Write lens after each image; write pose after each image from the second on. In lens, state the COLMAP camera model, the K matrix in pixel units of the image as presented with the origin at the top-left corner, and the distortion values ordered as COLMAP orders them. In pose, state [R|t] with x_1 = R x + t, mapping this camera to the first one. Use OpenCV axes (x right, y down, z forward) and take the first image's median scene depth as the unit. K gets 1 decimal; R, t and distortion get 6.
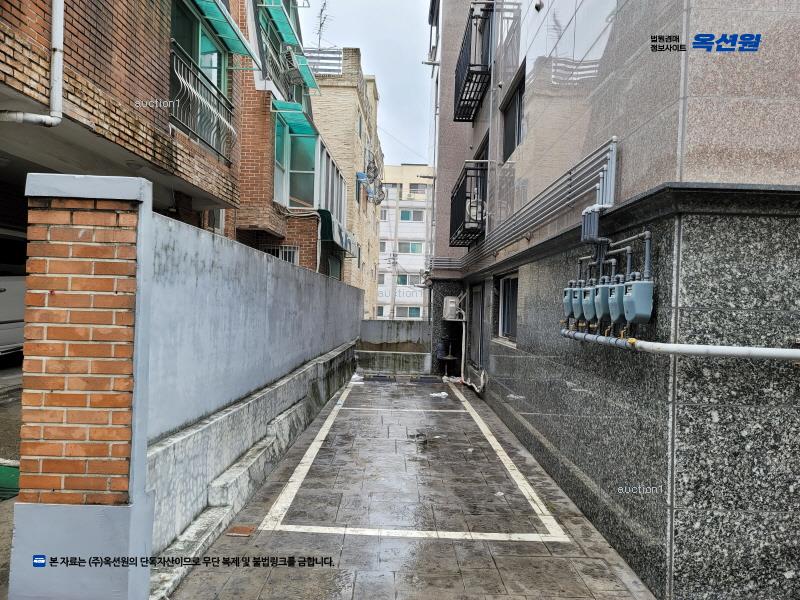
lens RADIAL K [[581.1, 0, 400.7], [0, 581.1, 304.1], [0, 0, 1]] dist [0.074659, -0.063873]
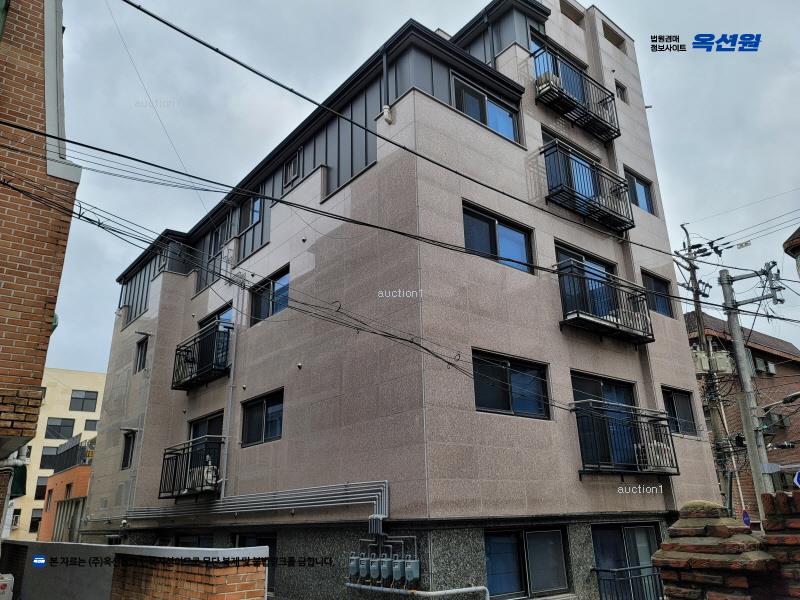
lens RADIAL K [[581.1, 0, 399.9], [0, 581.1, 301.2], [0, 0, 1]] dist [0.074659, -0.063873]
pose [[0.780153, 0.160126, 0.604749, -1.138935], [0.054421, 0.945651, -0.320596, -0.257673], [-0.623217, 0.283025, 0.729038, -0.866969]]
